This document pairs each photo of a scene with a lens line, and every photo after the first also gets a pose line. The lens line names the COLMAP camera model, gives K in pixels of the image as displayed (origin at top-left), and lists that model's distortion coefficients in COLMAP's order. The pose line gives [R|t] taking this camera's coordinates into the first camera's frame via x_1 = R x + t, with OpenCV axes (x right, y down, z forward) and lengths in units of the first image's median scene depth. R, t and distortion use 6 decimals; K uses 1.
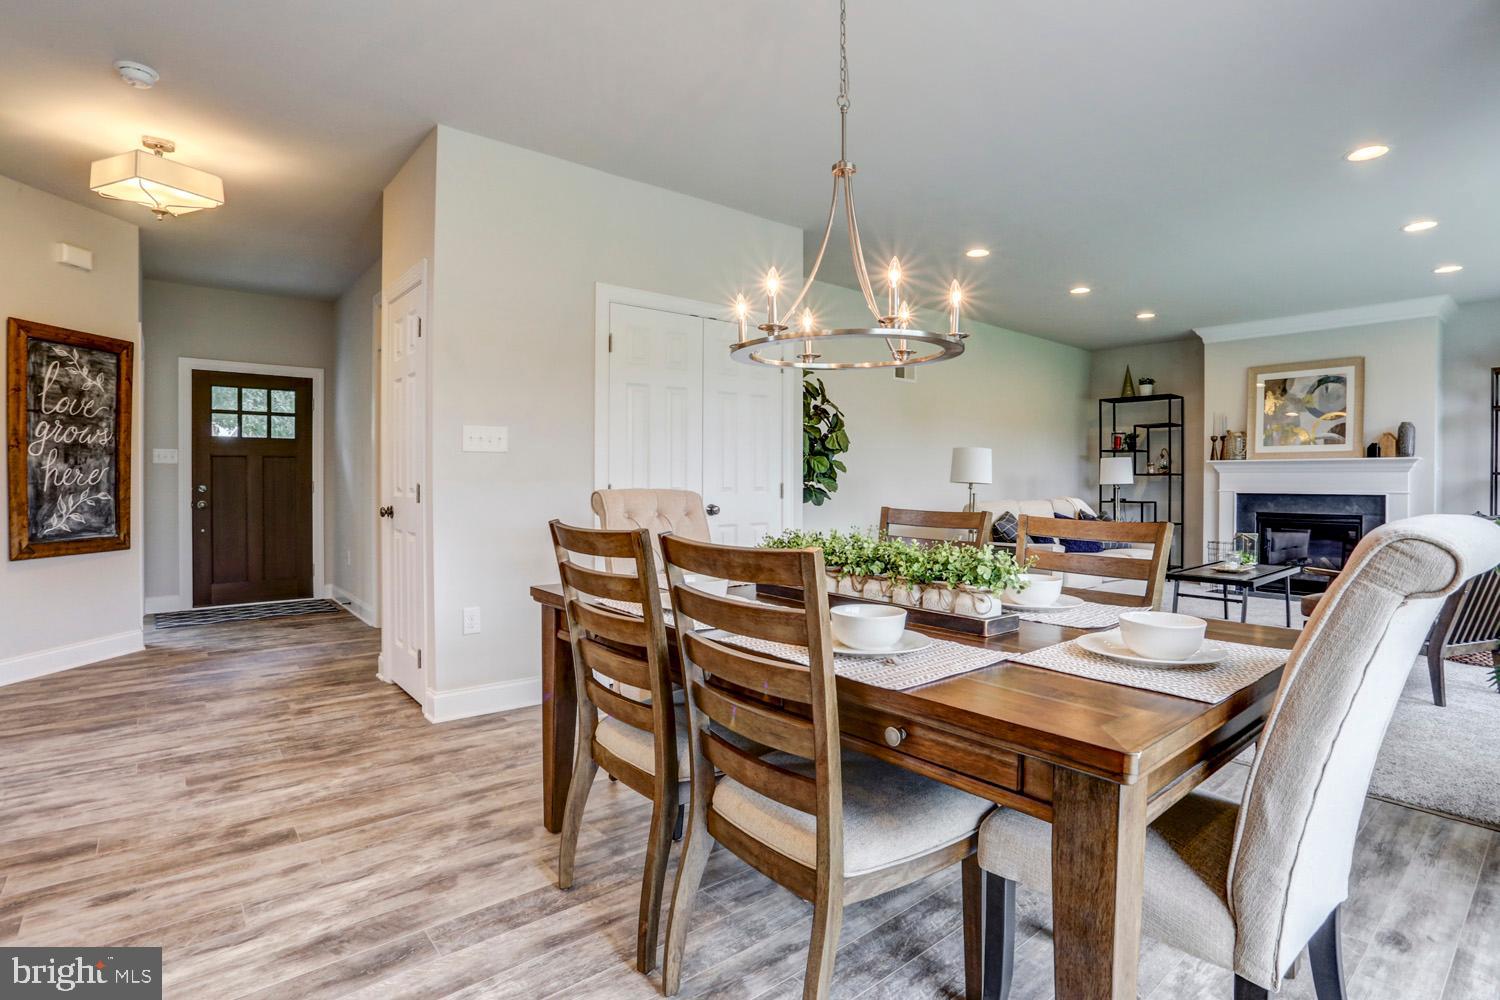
lens RADIAL K [[732.2, 0, 753.3], [0, 732.2, 489.0], [0, 0, 1]] dist [-0.066679, 0.026344]
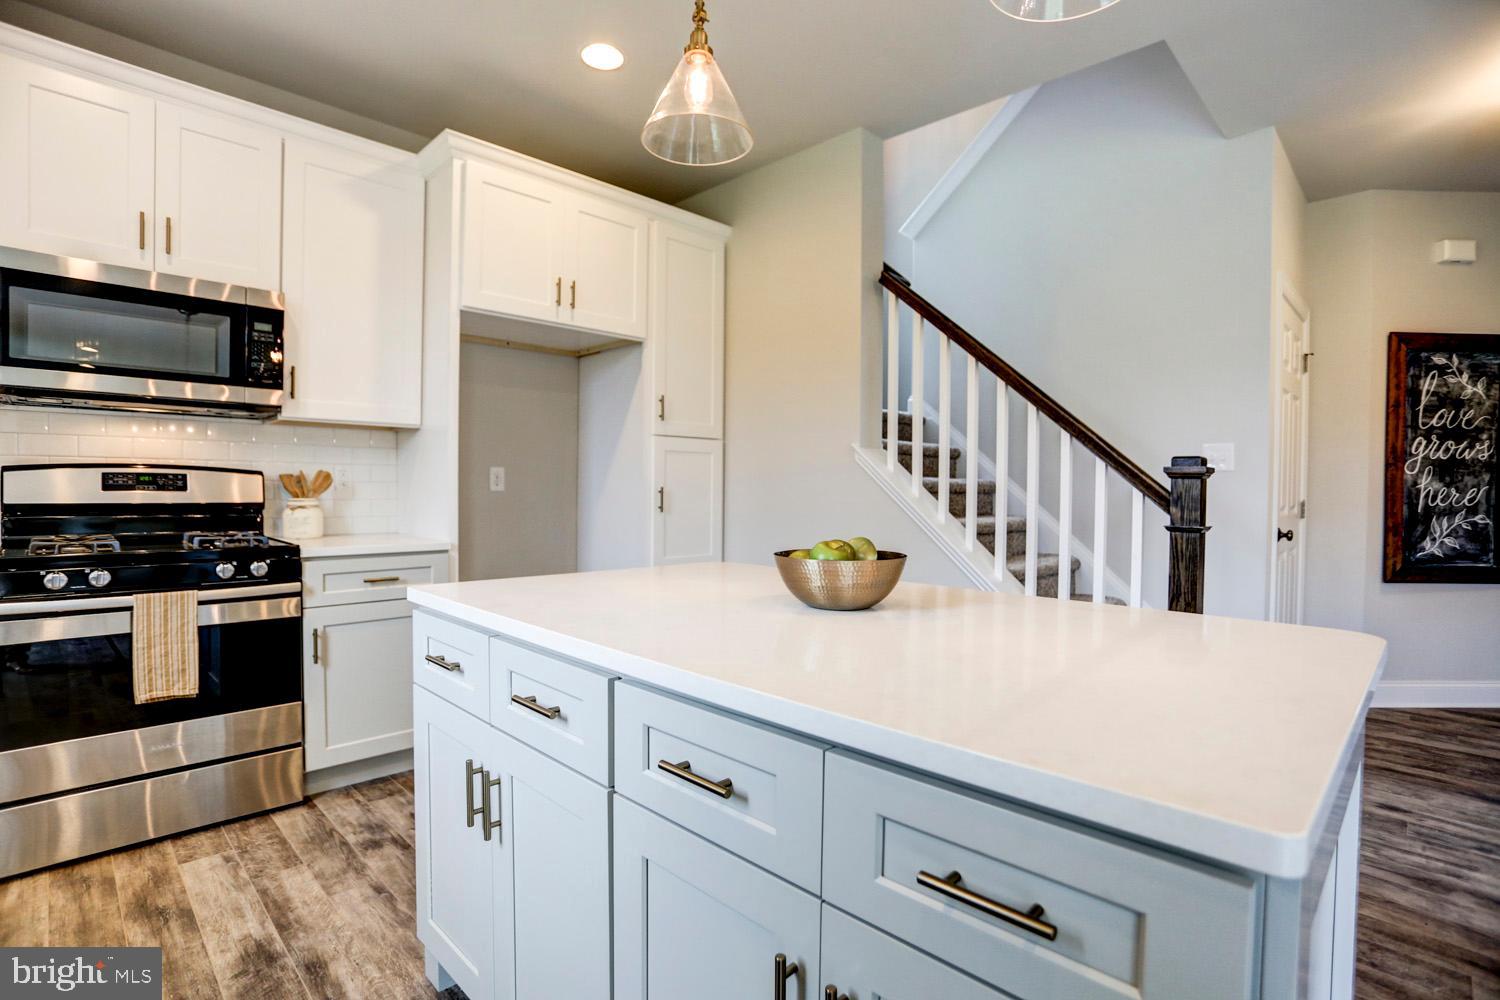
lens RADIAL K [[732.2, 0, 747.8], [0, 732.2, 497.6], [0, 0, 1]] dist [-0.066679, 0.026344]
pose [[0.088468, 0.010985, -0.996018, -0.147440], [-0.026615, 0.999608, 0.008661, -0.000075], [0.995723, 0.025742, 0.088726, 0.027287]]
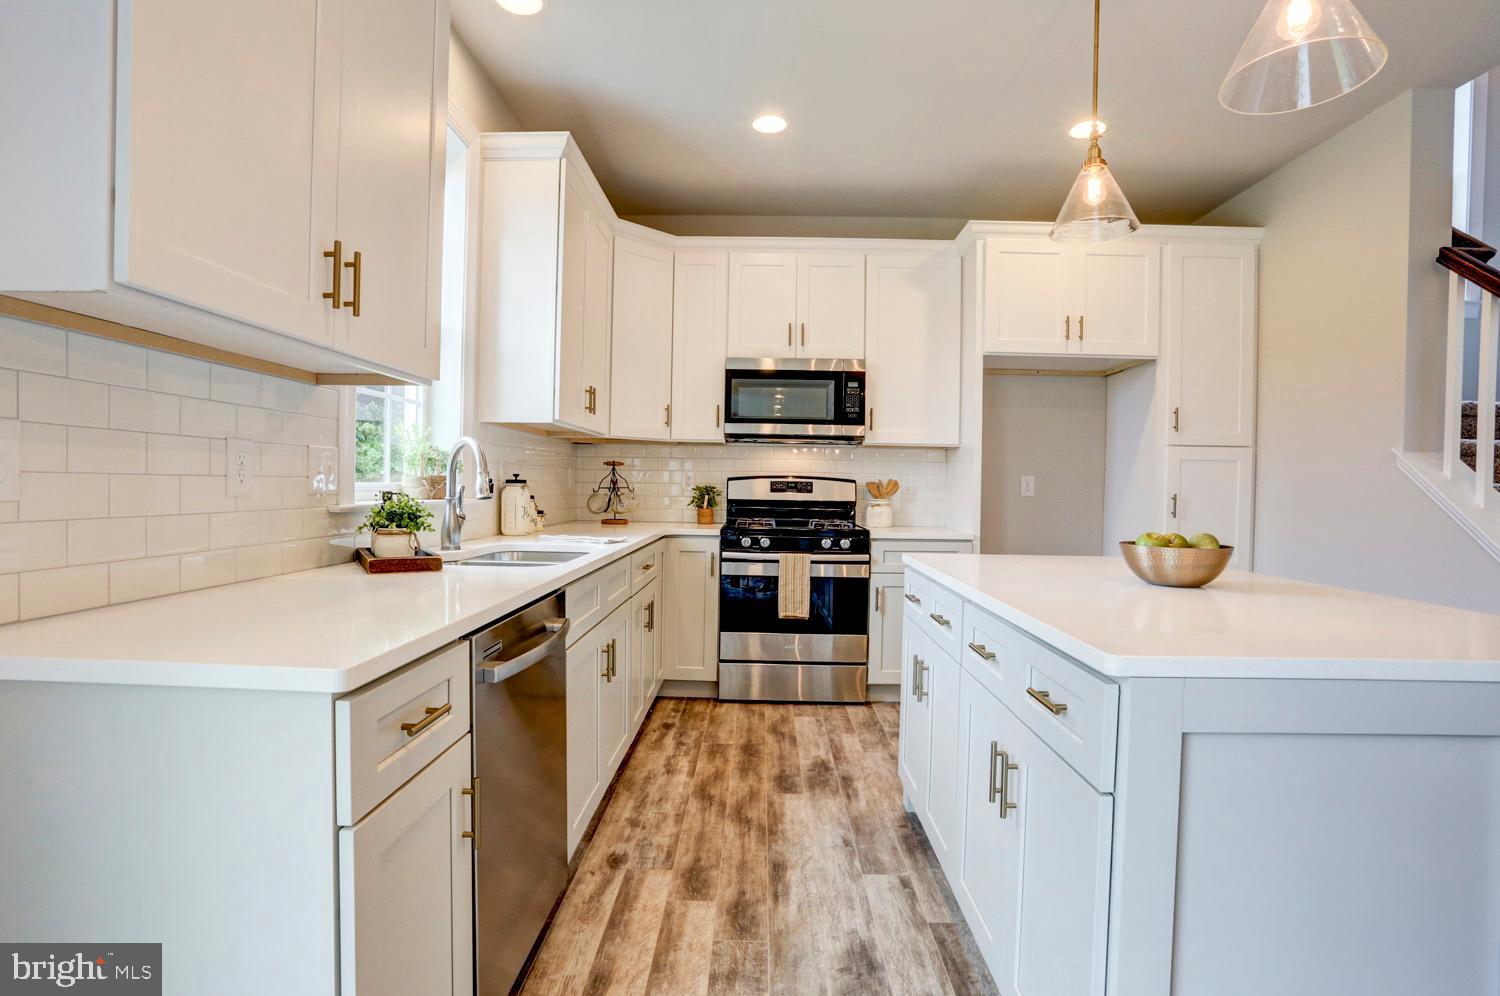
lens RADIAL K [[732.2, 0, 744.2], [0, 732.2, 502.1], [0, 0, 1]] dist [-0.066679, 0.026344]
pose [[-0.660679, 0.000026, -0.750669, 0.004702], [-0.032694, 0.999050, 0.028809, -0.001022], [0.749956, 0.043576, -0.660051, 0.185128]]
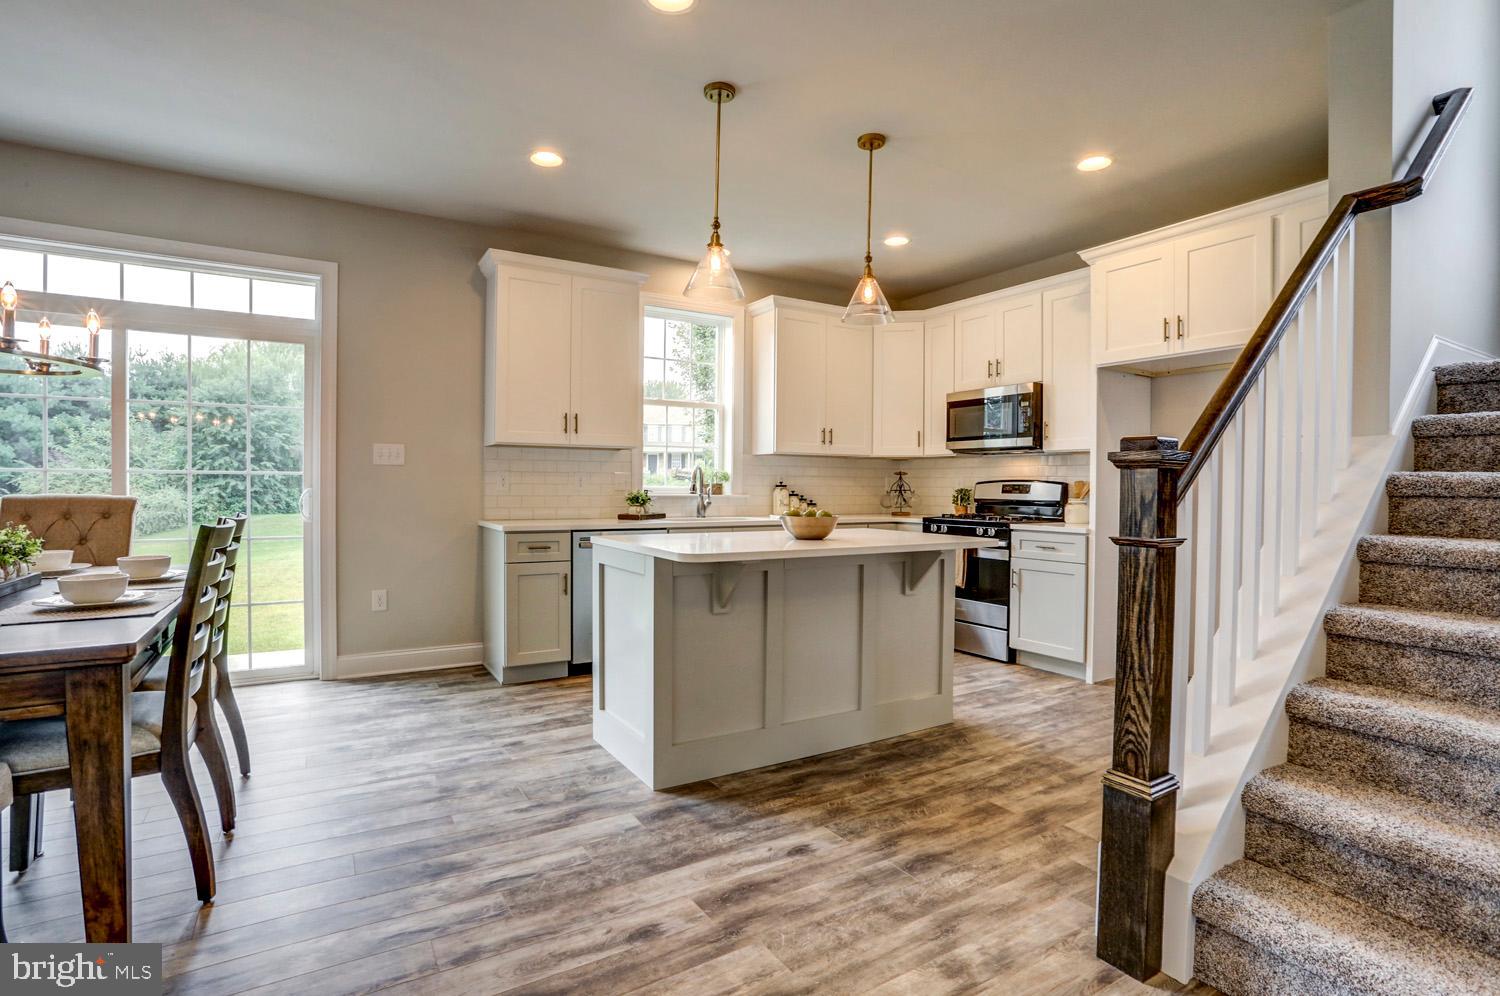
lens RADIAL K [[732.2, 0, 738.3], [0, 732.2, 494.1], [0, 0, 1]] dist [-0.066679, 0.026344]
pose [[-0.987413, -0.015164, 0.157436, -0.523436], [-0.011130, 0.999588, 0.026470, -0.013003], [-0.157772, 0.024385, -0.987174, 0.847416]]
